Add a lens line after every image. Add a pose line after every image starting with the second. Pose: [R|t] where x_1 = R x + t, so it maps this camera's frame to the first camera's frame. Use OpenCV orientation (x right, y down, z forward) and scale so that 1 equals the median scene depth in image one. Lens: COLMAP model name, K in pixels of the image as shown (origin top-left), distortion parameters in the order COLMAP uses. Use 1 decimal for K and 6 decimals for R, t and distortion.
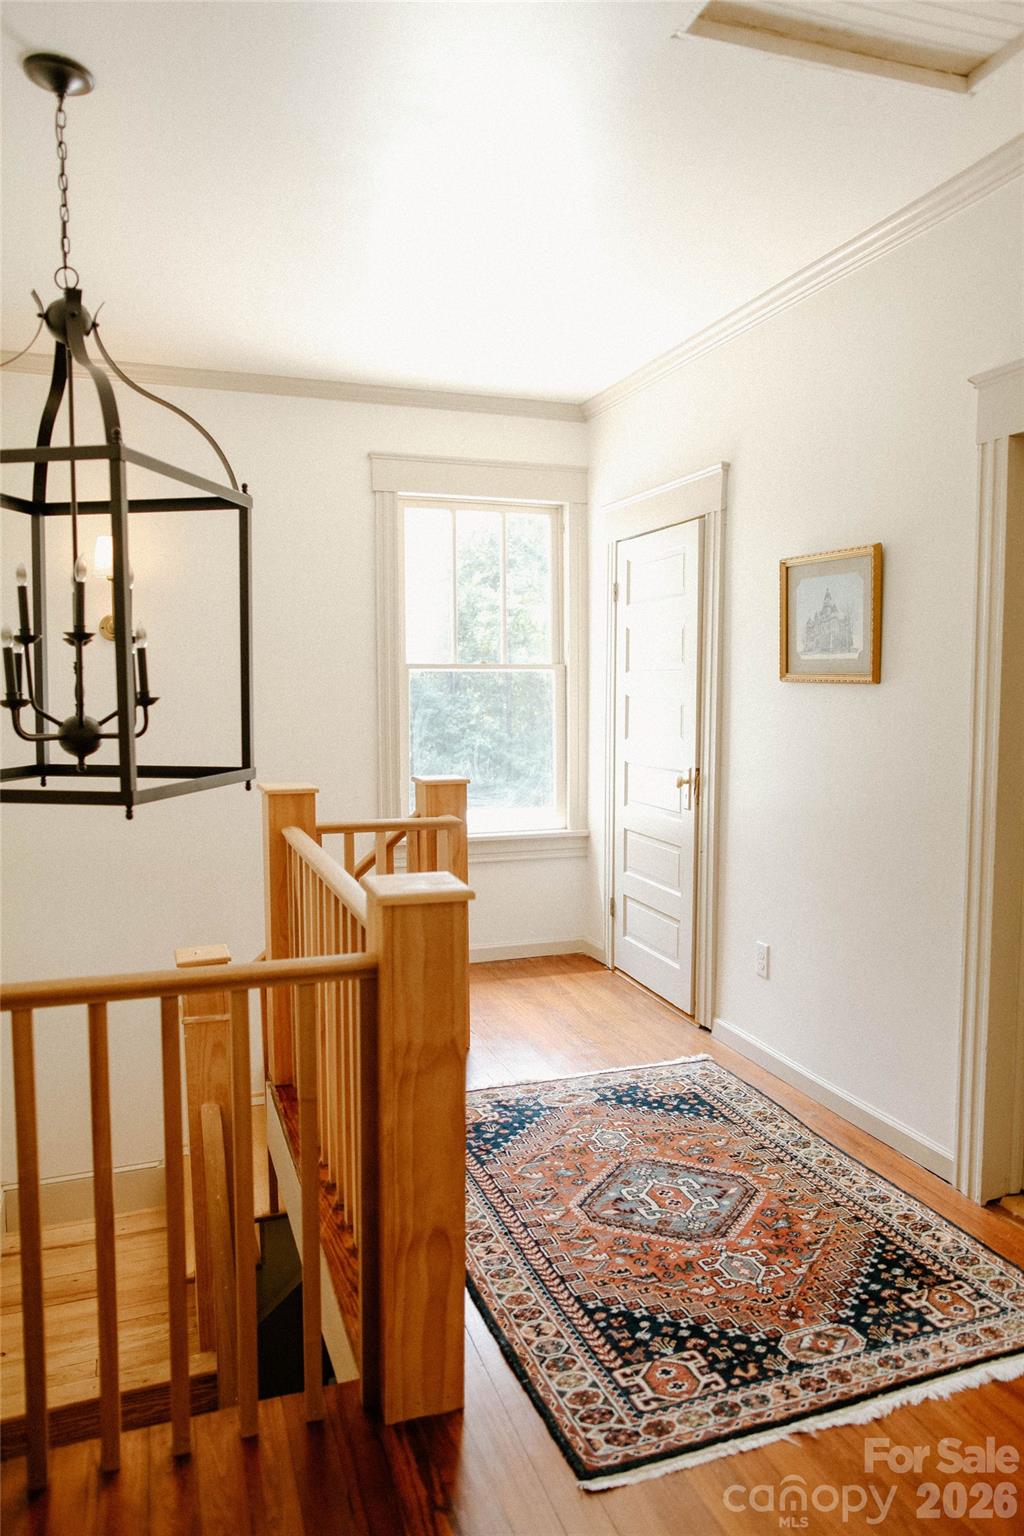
lens RADIAL K [[1078.8, 0, 516.3], [0, 1078.8, 767.9], [0, 0, 1]] dist [-0.028018, 0.022987]
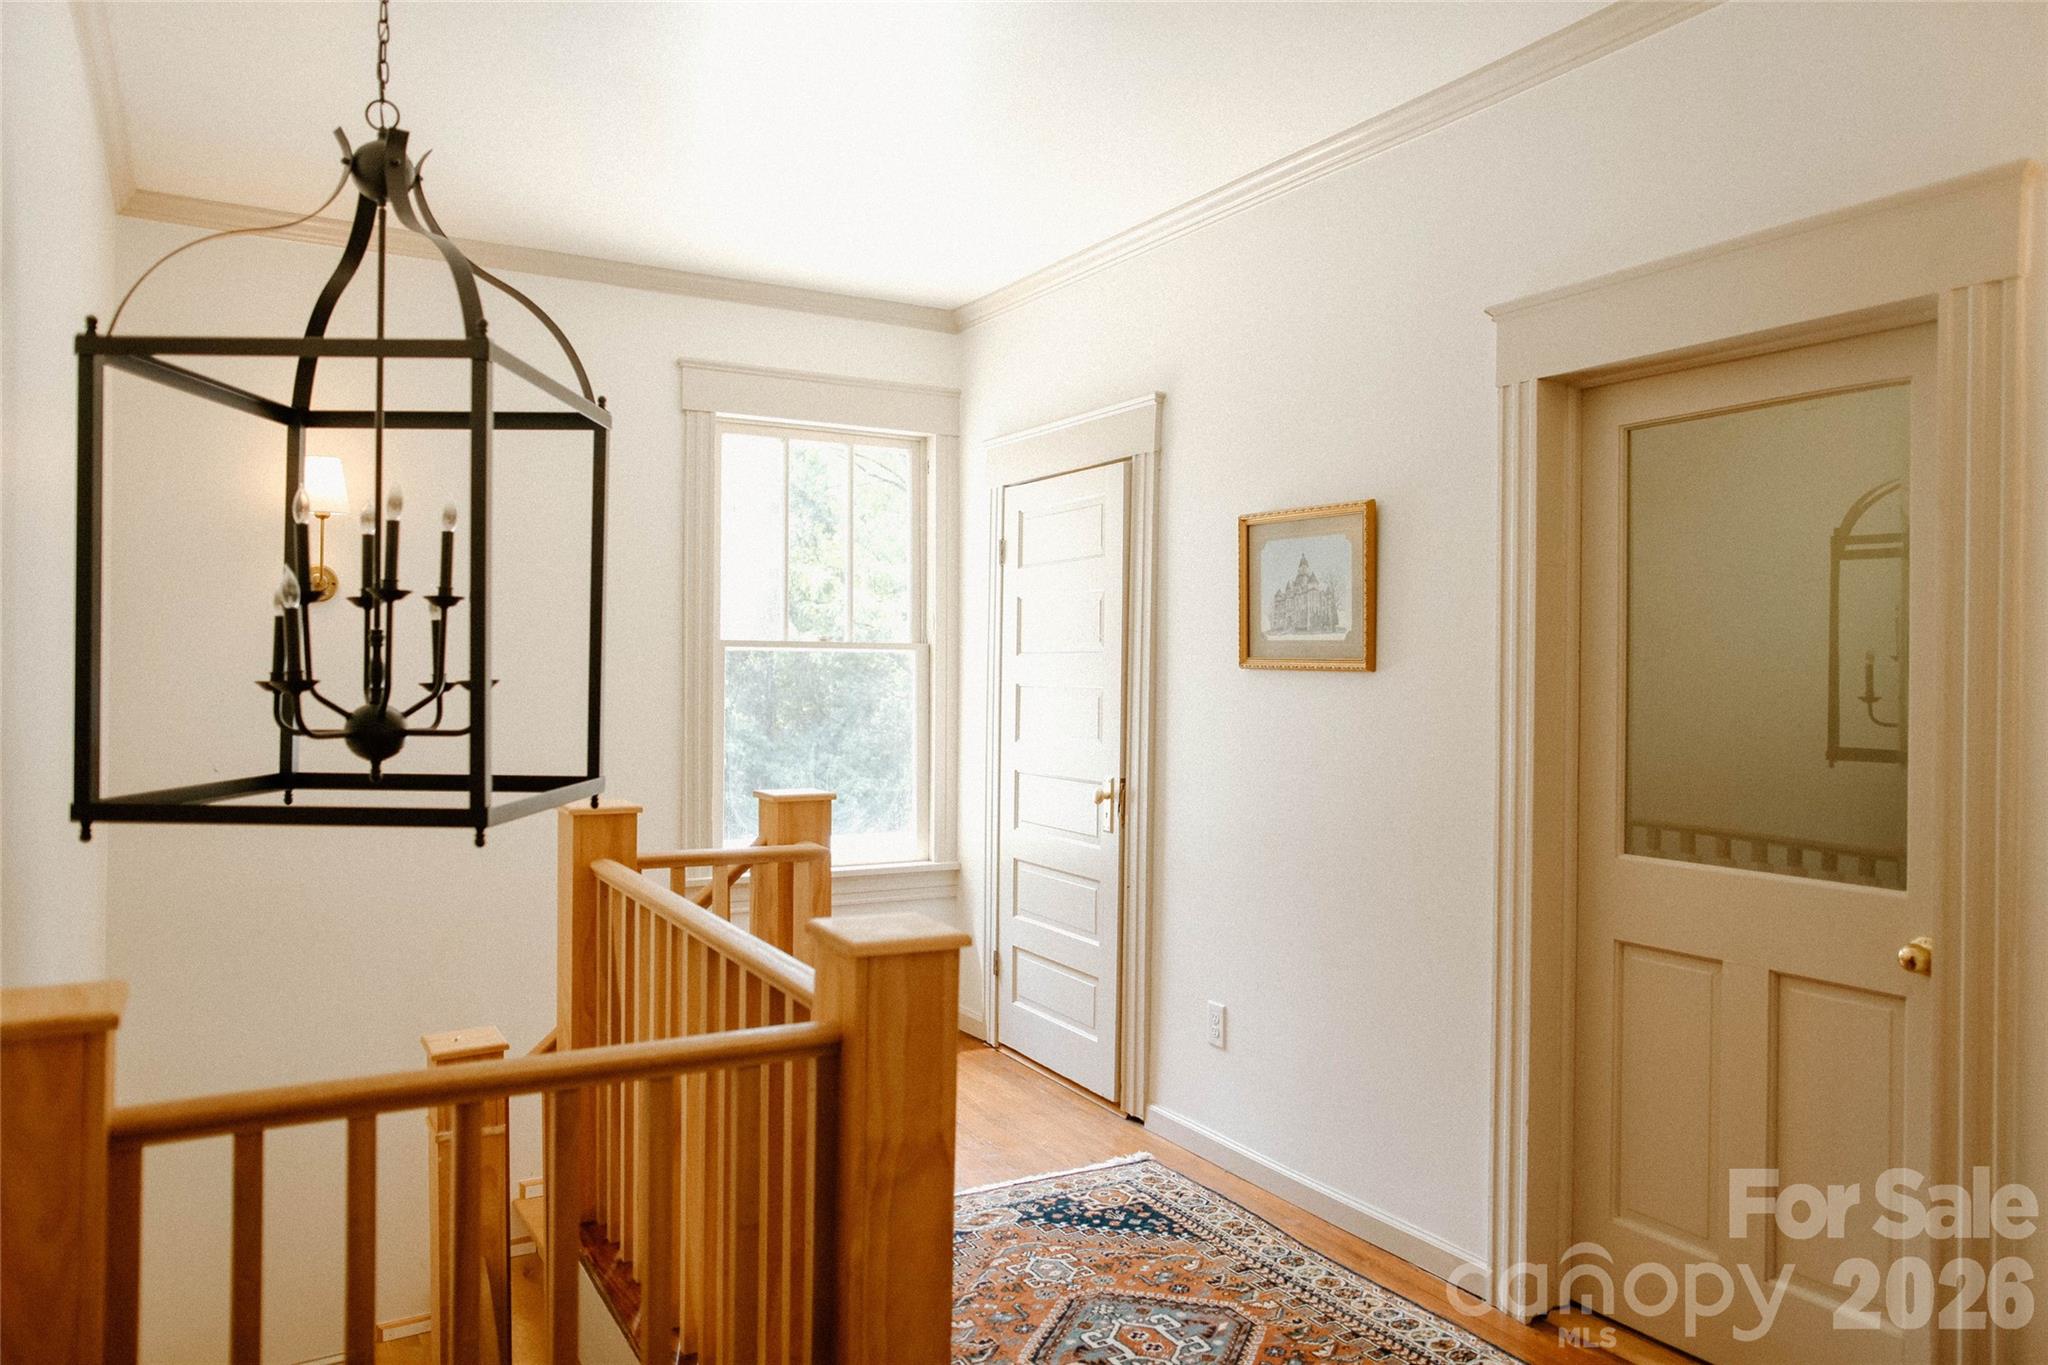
lens RADIAL K [[1438.3, 0, 1024.2], [0, 1438.3, 676.0], [0, 0, 1]] dist [-0.028018, 0.022987]
pose [[0.984916, 0.008923, 0.172803, -0.110516], [0.003874, 0.997282, -0.073578, 0.003559], [-0.172990, 0.073138, 0.982204, -0.014901]]
